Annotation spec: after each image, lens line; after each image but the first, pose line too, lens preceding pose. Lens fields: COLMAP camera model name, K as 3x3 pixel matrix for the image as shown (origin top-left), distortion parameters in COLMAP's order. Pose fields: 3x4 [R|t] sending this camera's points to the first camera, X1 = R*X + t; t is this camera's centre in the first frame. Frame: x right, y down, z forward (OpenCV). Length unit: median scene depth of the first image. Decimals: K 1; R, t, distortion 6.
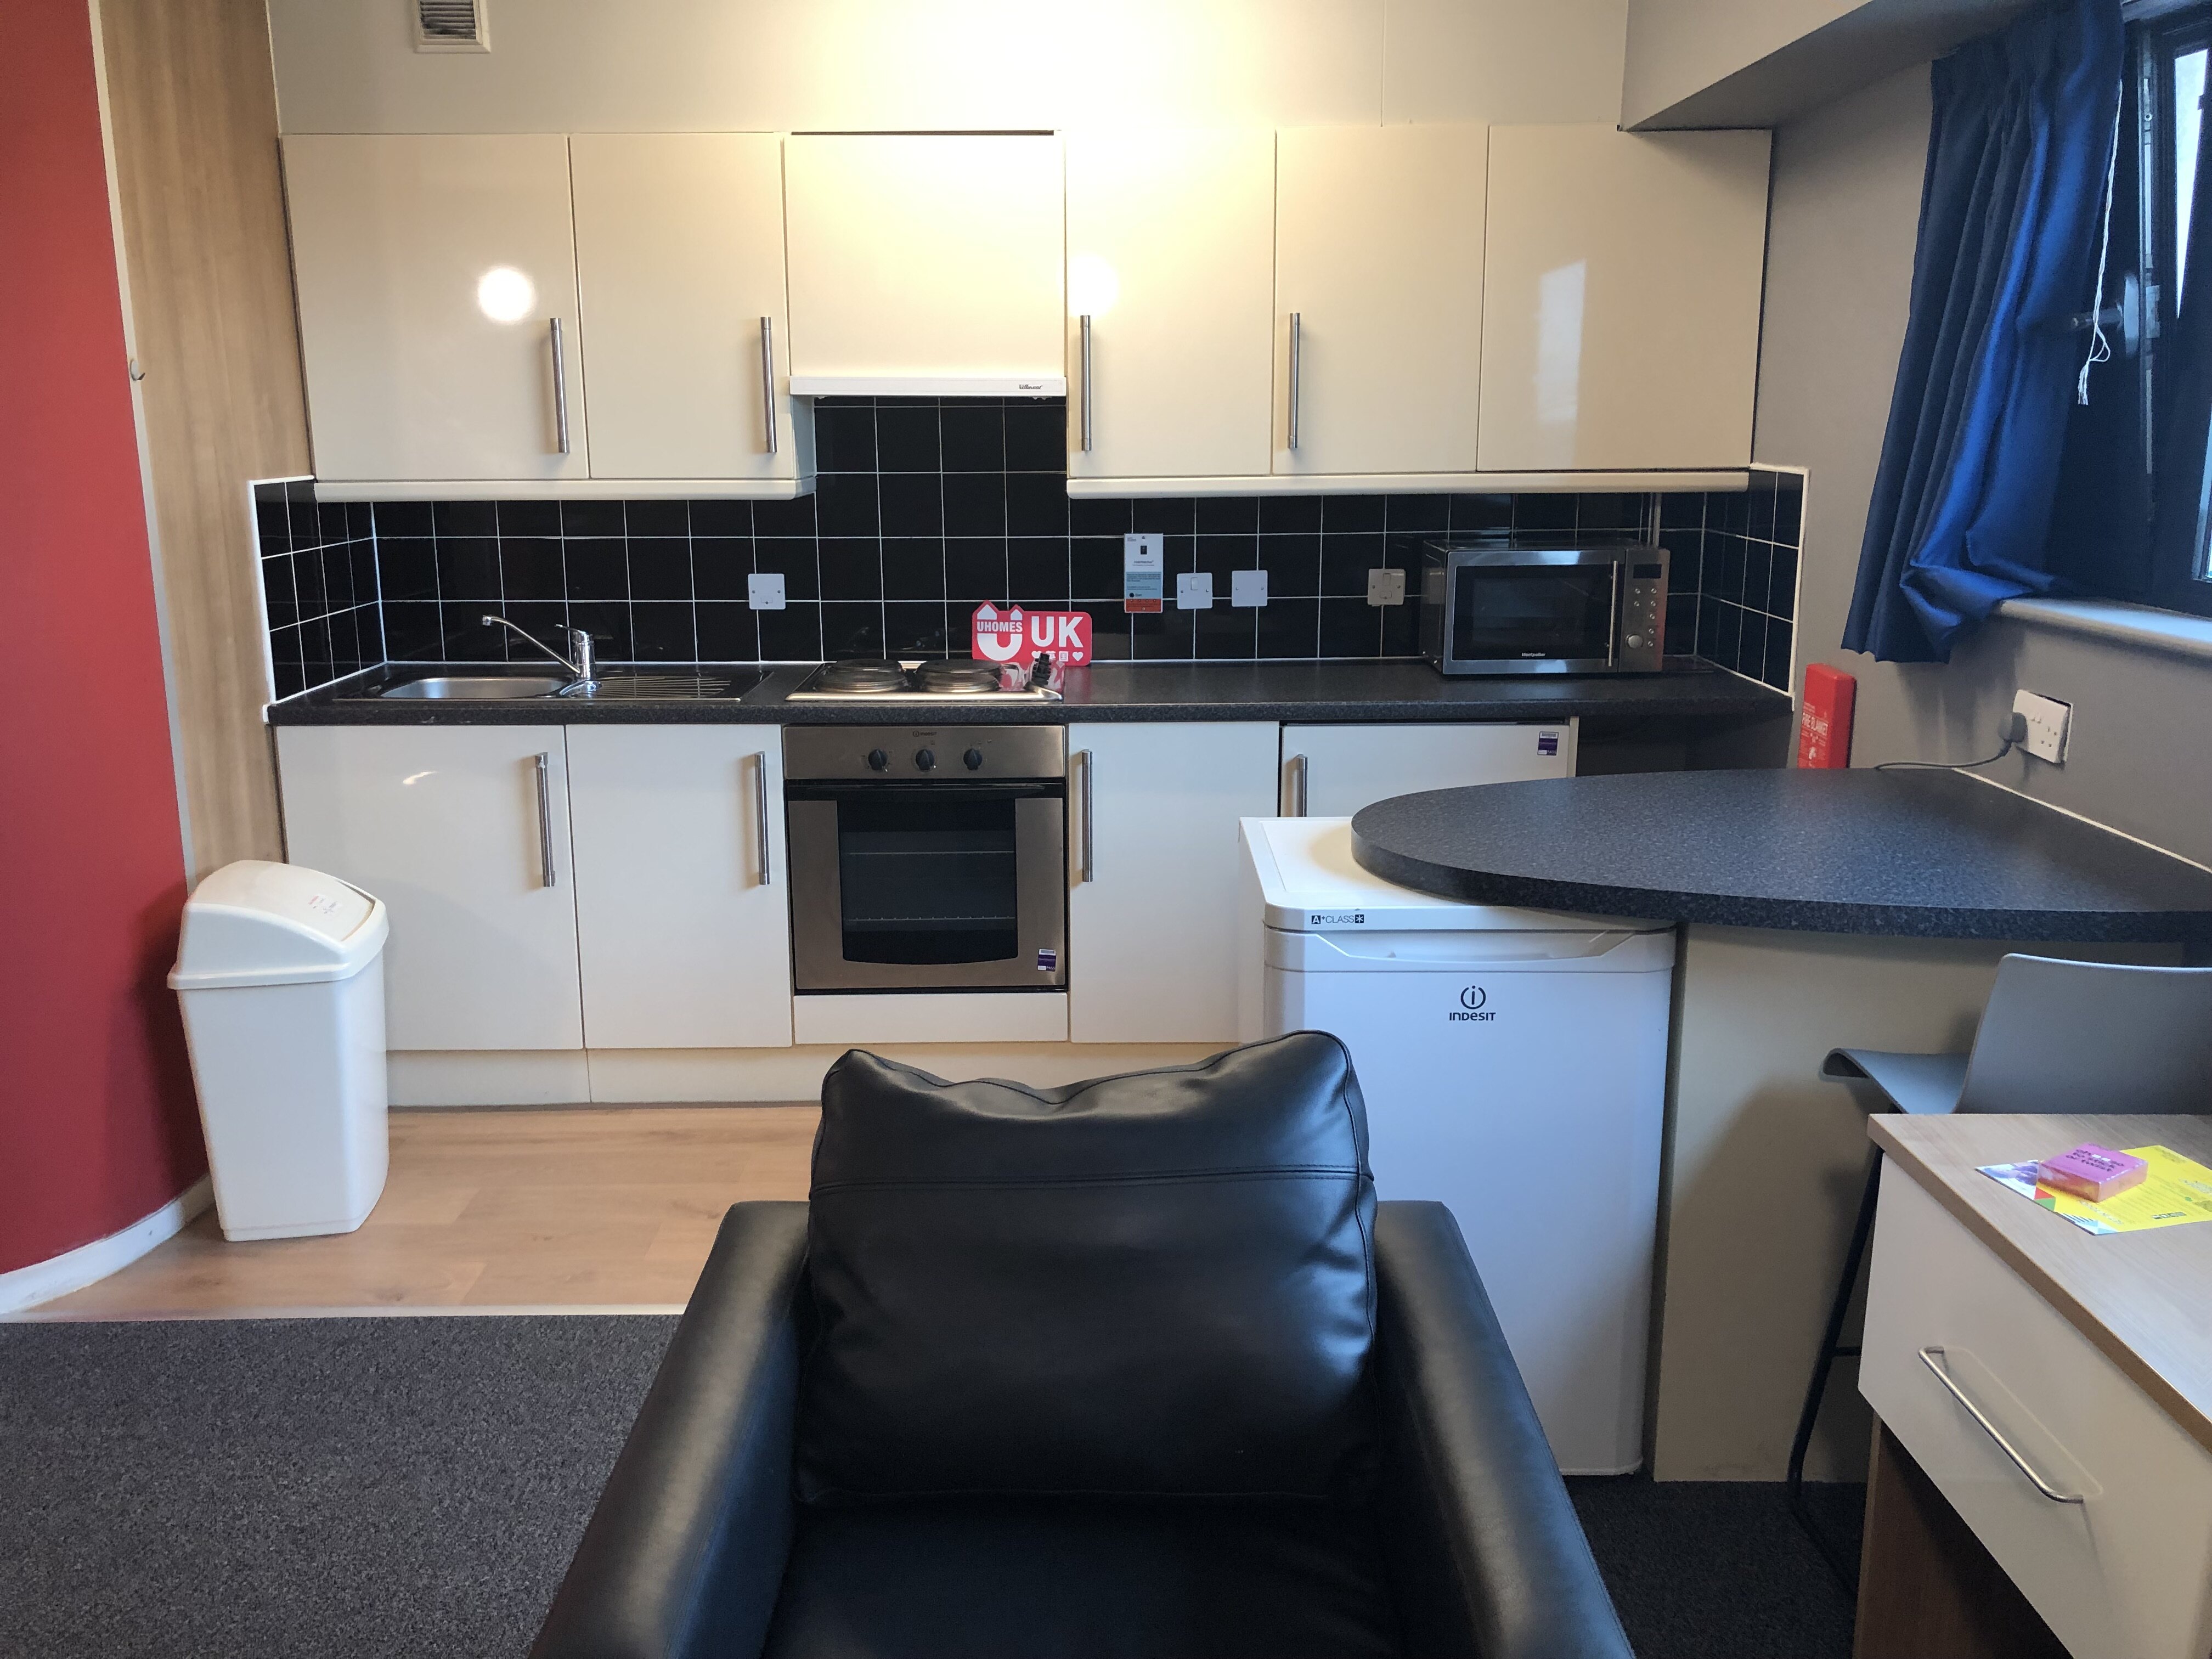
lens RADIAL K [[1853.8, 0, 1099.7], [0, 1853.8, 828.3], [0, 0, 1]] dist [0.022395, 0.019032]
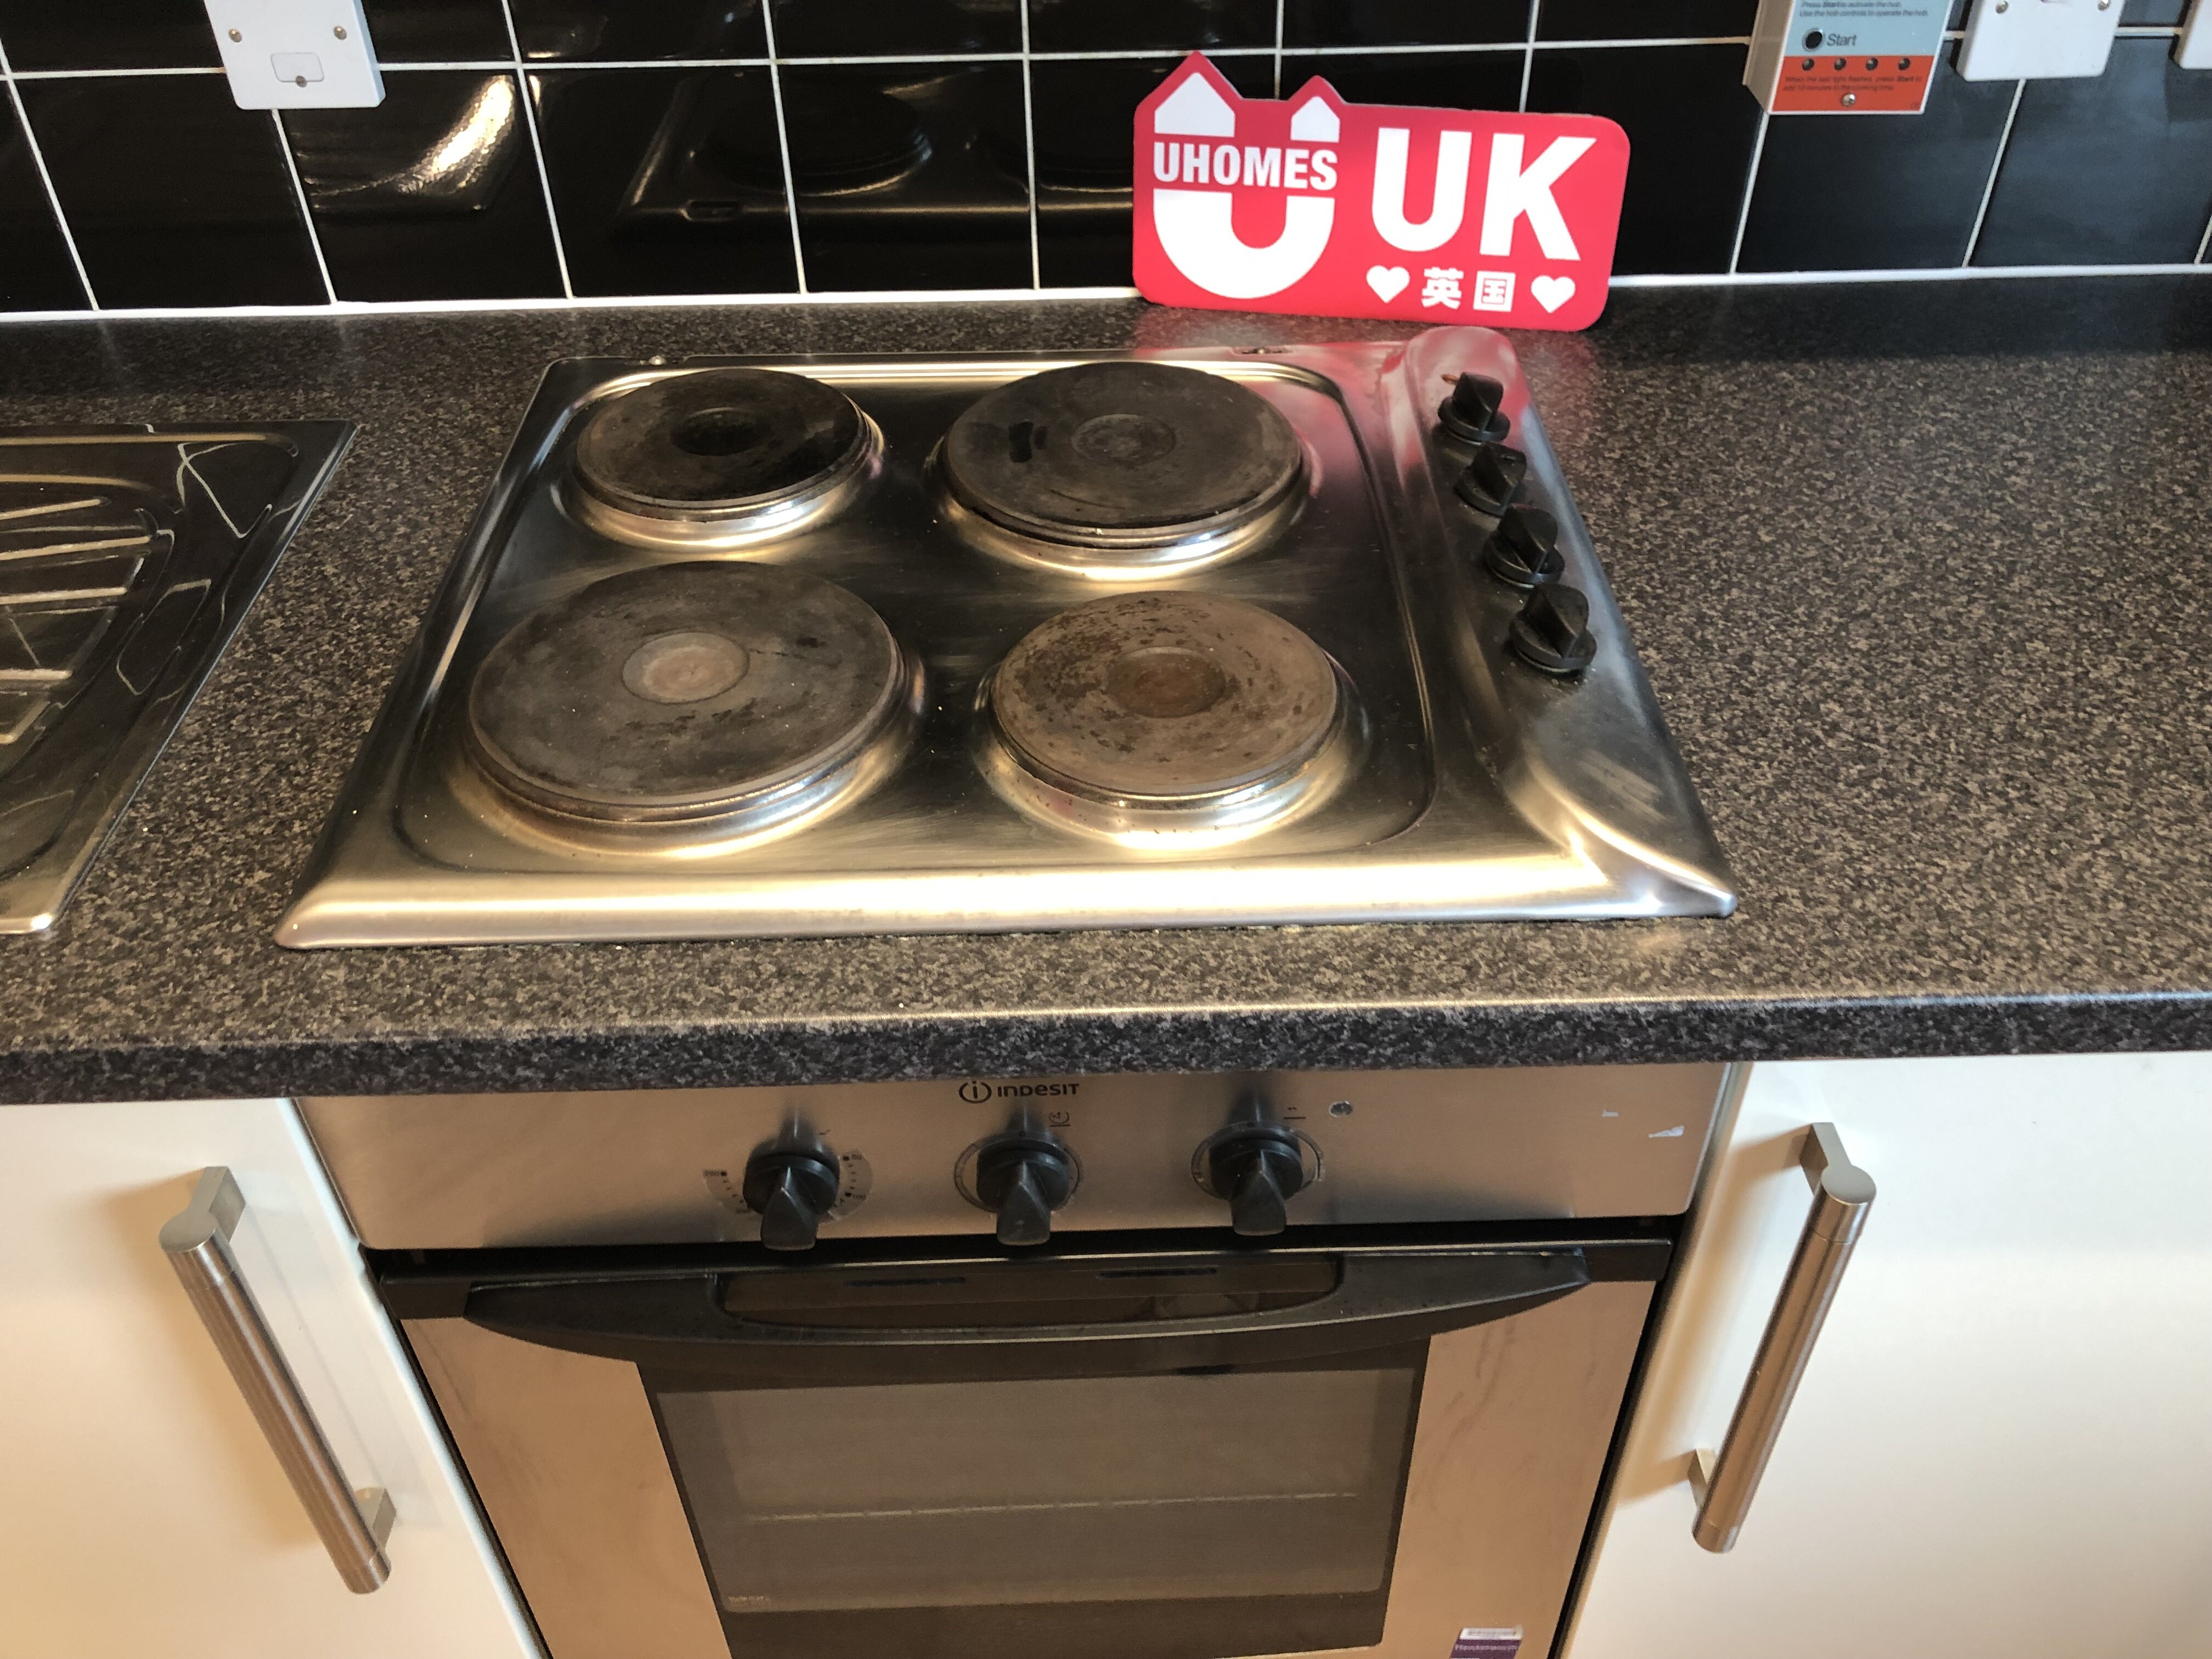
lens RADIAL K [[1853.8, 0, 1111.0], [0, 1853.8, 818.6], [0, 0, 1]] dist [0.022395, 0.019032]
pose [[0.999911, -0.013275, -0.001064, -0.083261], [0.012309, 0.890711, 0.454403, -0.164824], [-0.005085, -0.454375, 0.890796, 0.832099]]
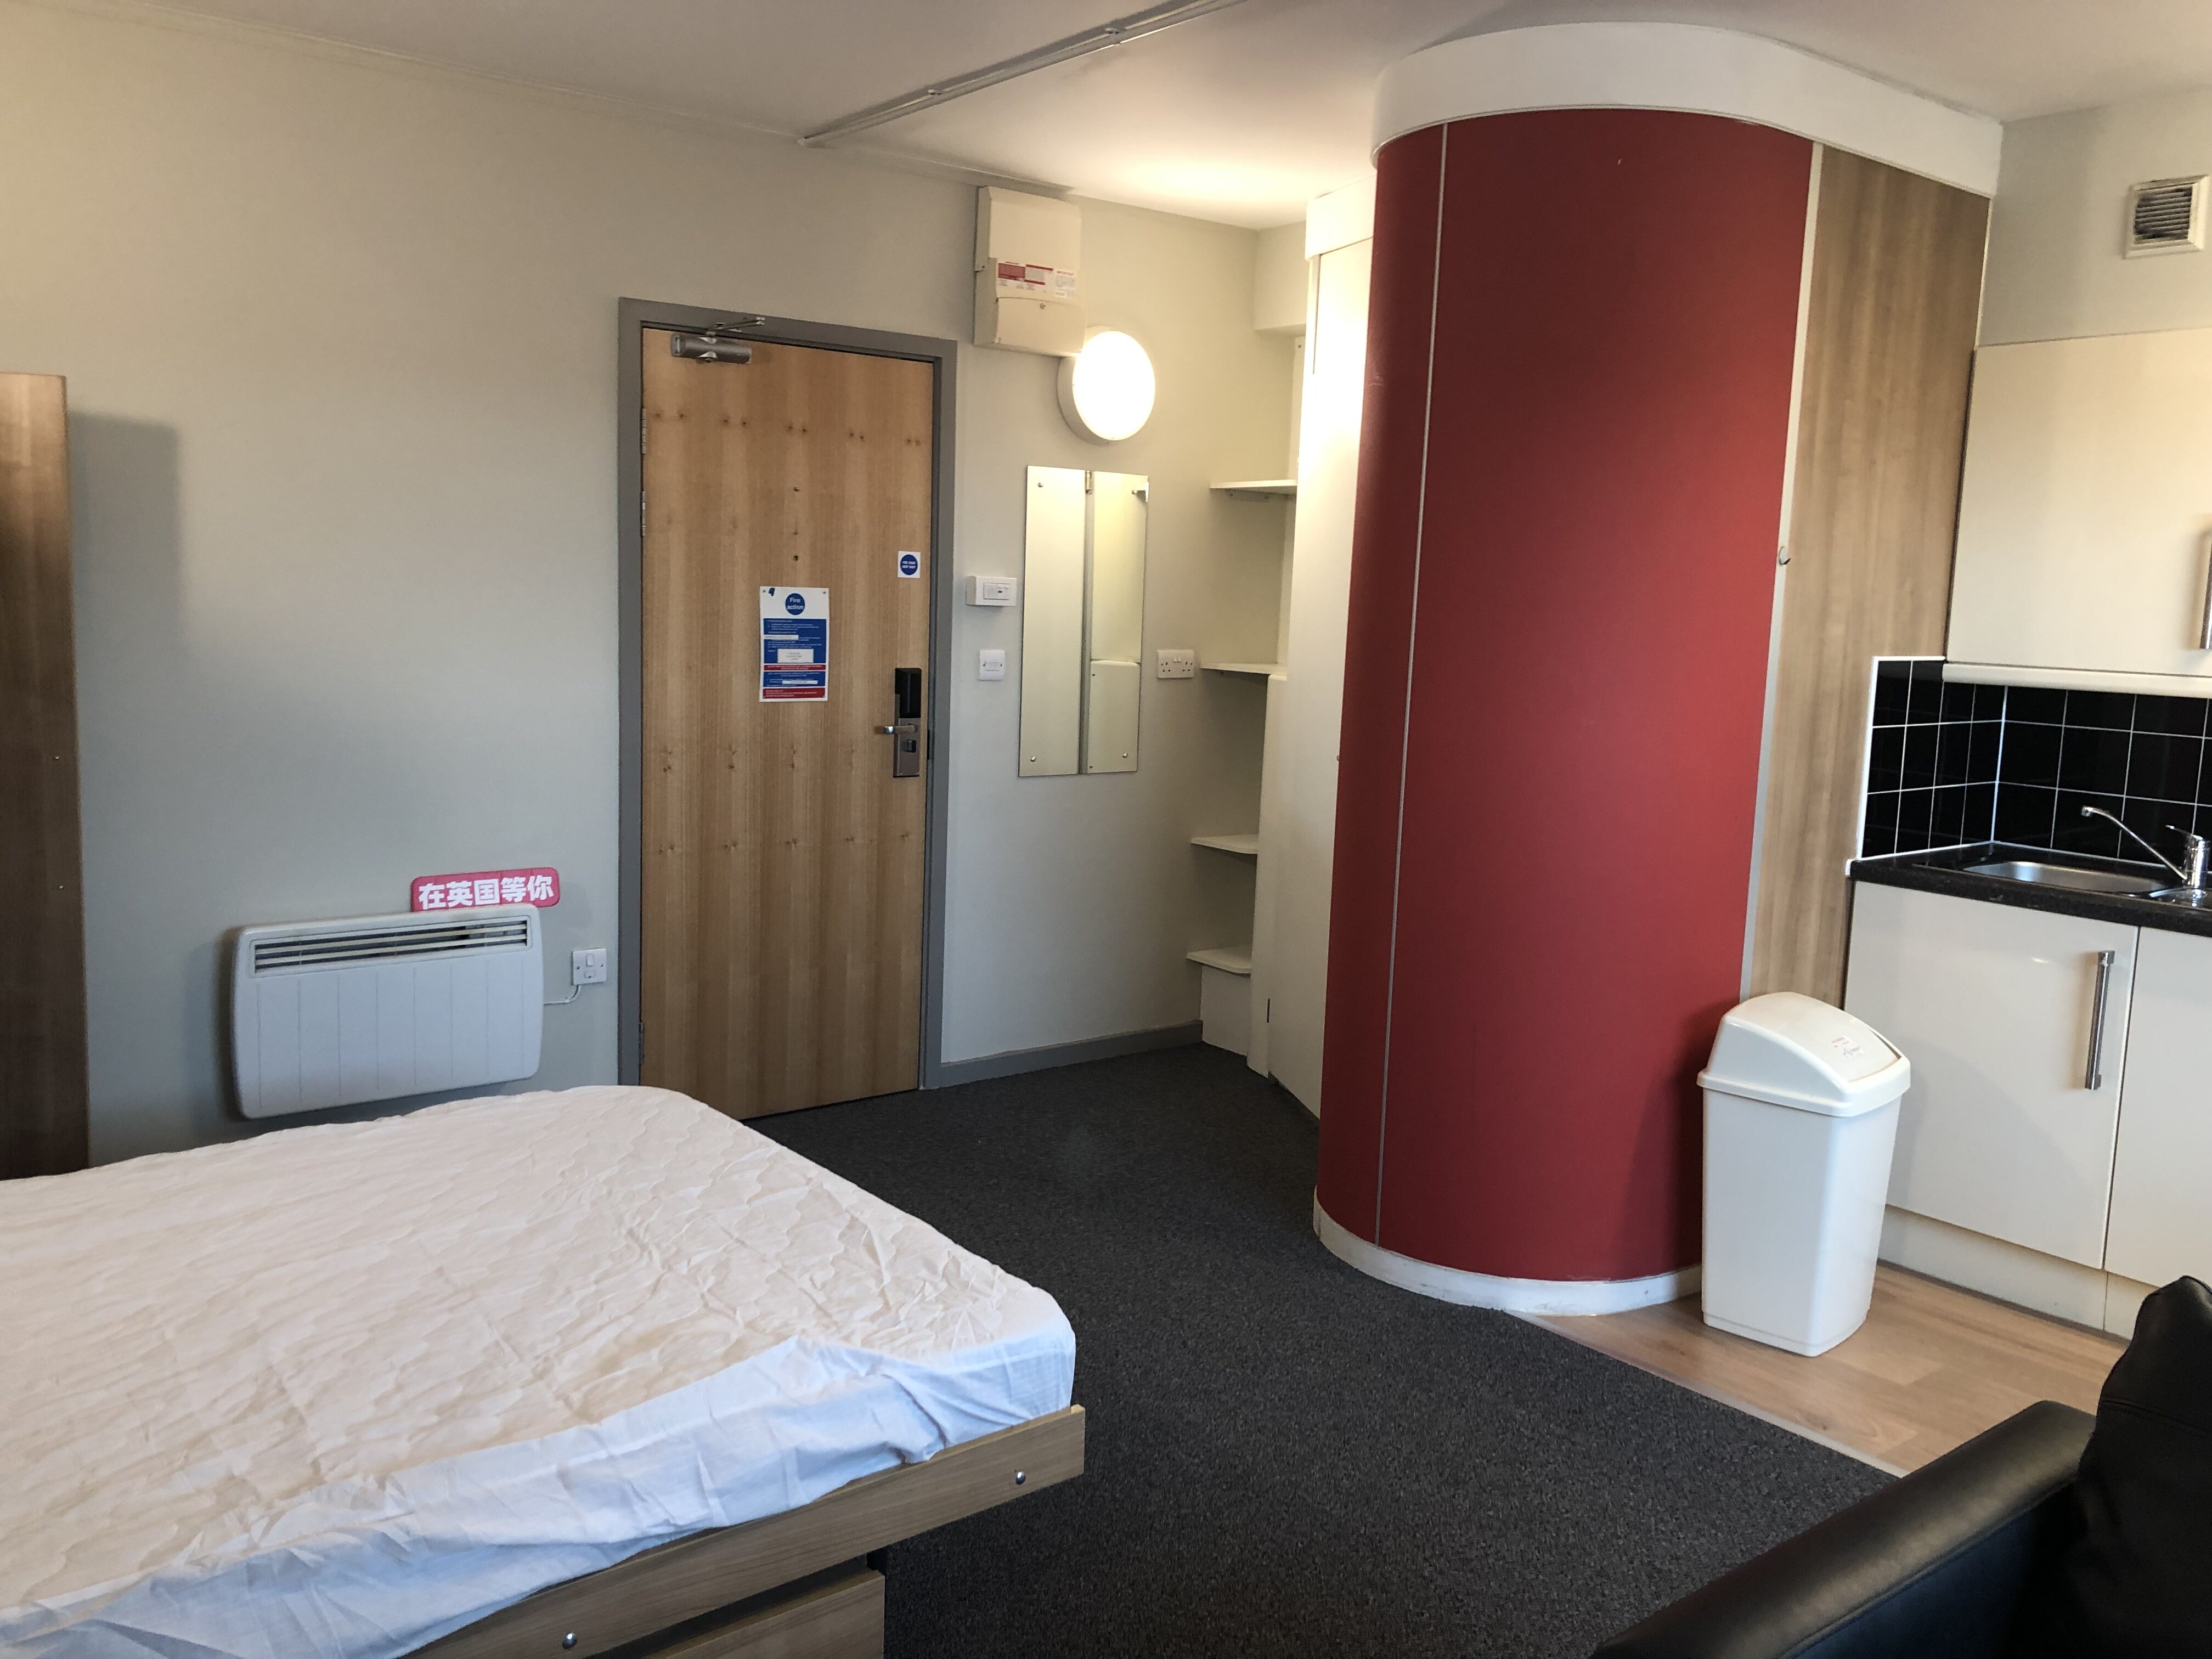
lens RADIAL K [[1853.8, 0, 1107.6], [0, 1853.8, 828.3], [0, 0, 1]] dist [0.022395, 0.019032]
pose [[0.627940, 0.138018, -0.765926, 0.112902], [-0.213180, 0.977012, 0.001282, 0.007118], [0.748496, 0.162475, 0.642927, -0.025606]]
